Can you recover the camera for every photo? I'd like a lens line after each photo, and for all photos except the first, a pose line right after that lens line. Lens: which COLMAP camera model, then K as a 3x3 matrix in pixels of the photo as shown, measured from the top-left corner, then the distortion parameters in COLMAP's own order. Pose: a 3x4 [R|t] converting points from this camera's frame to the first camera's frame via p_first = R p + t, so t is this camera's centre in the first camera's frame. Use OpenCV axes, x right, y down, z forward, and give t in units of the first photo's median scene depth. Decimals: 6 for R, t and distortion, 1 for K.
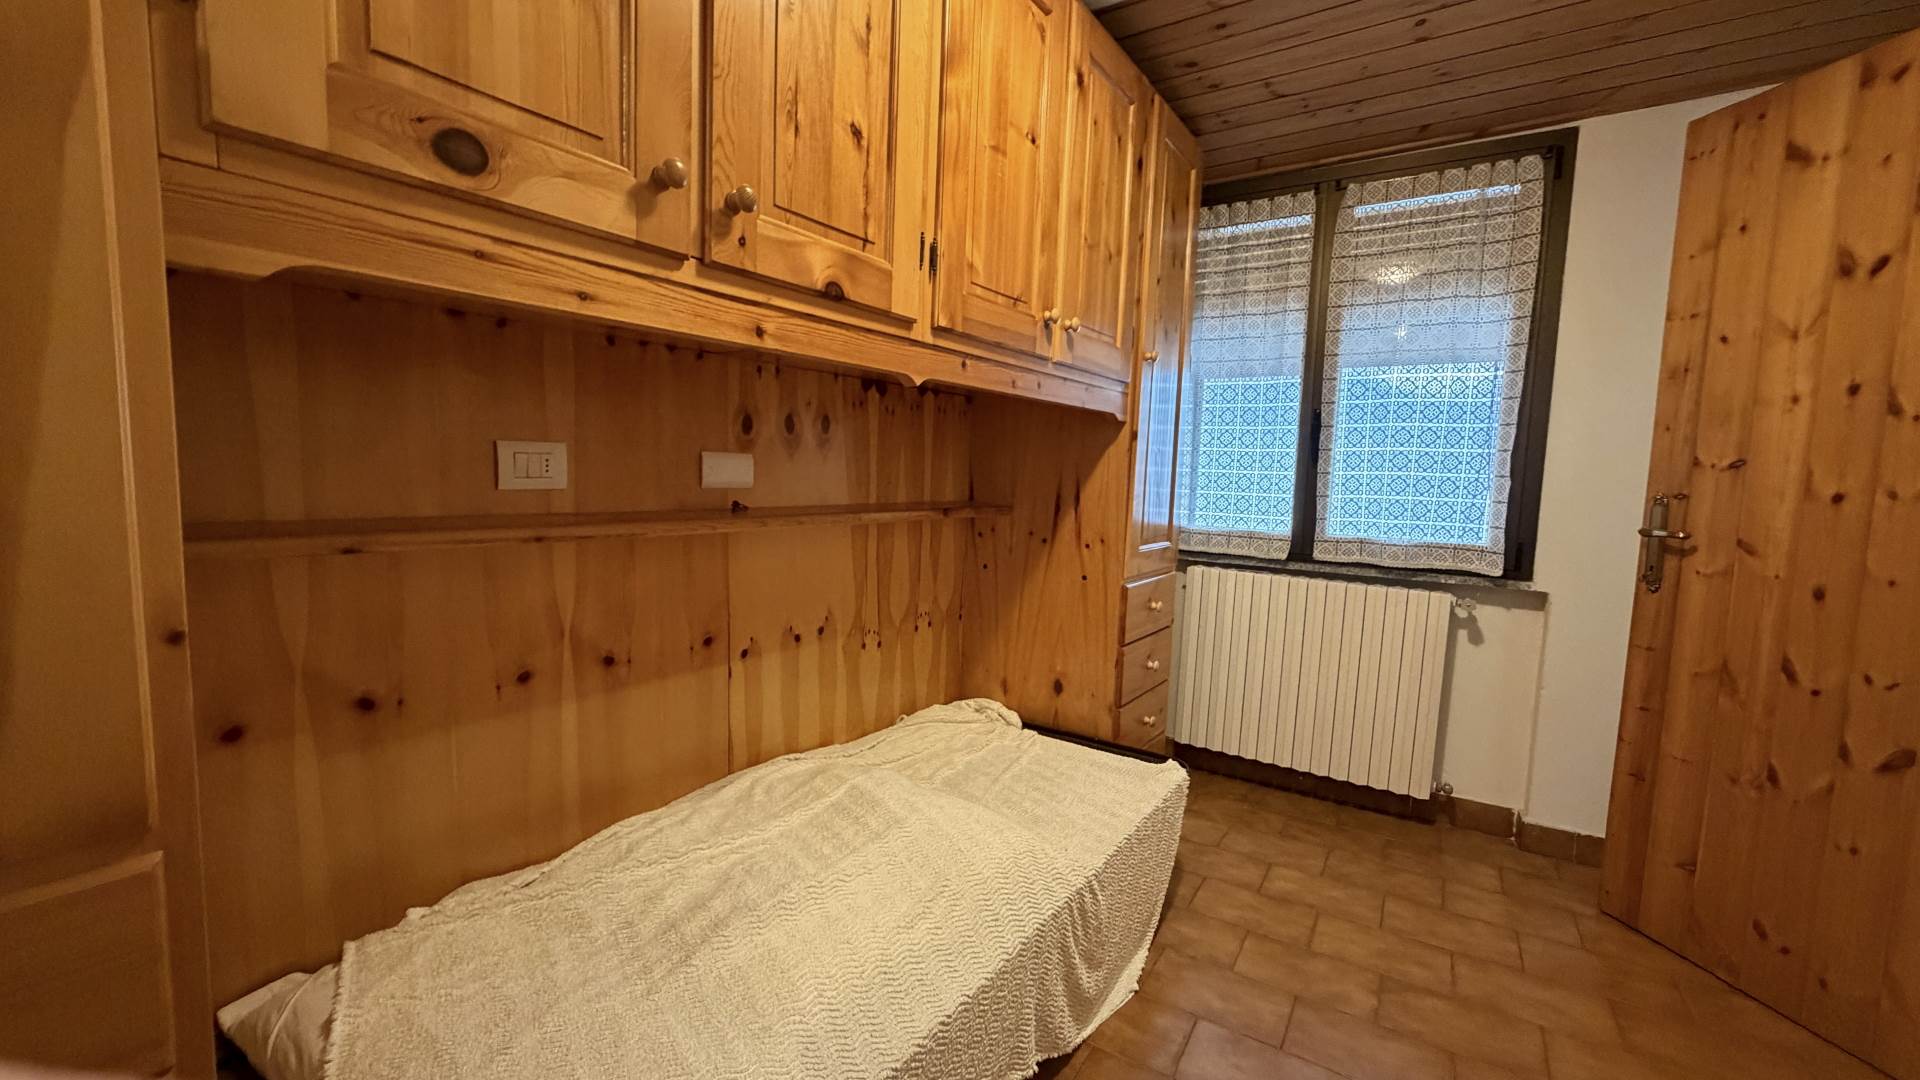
lens RADIAL K [[762.0, 0, 957.2], [0, 762.0, 544.3], [0, 0, 1]] dist [0.000554, 0.000201]
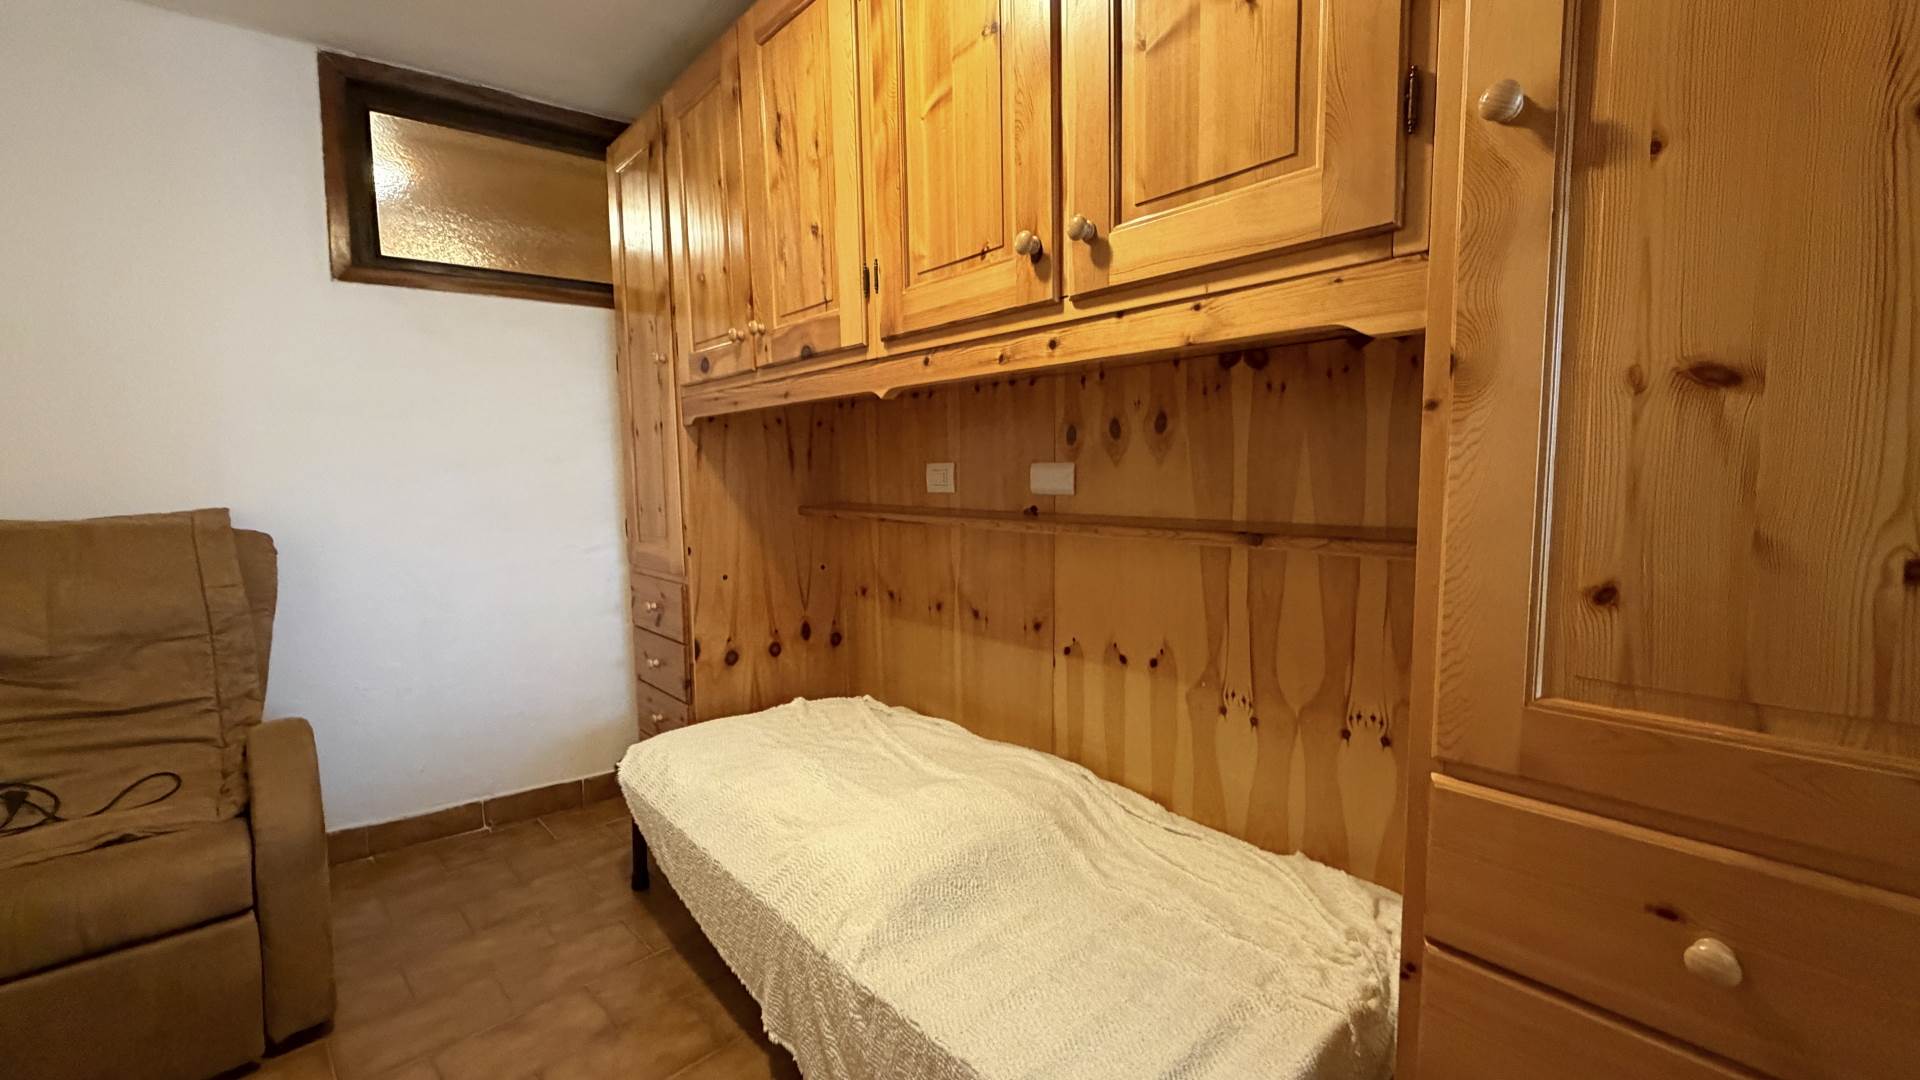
lens RADIAL K [[762.0, 0, 960.1], [0, 762.0, 542.8], [0, 0, 1]] dist [0.000554, 0.000201]
pose [[-0.226177, 0.065709, -0.971868, 0.833983], [-0.091665, 0.991859, 0.088394, -0.092207], [0.969764, 0.109079, -0.218312, 1.146980]]
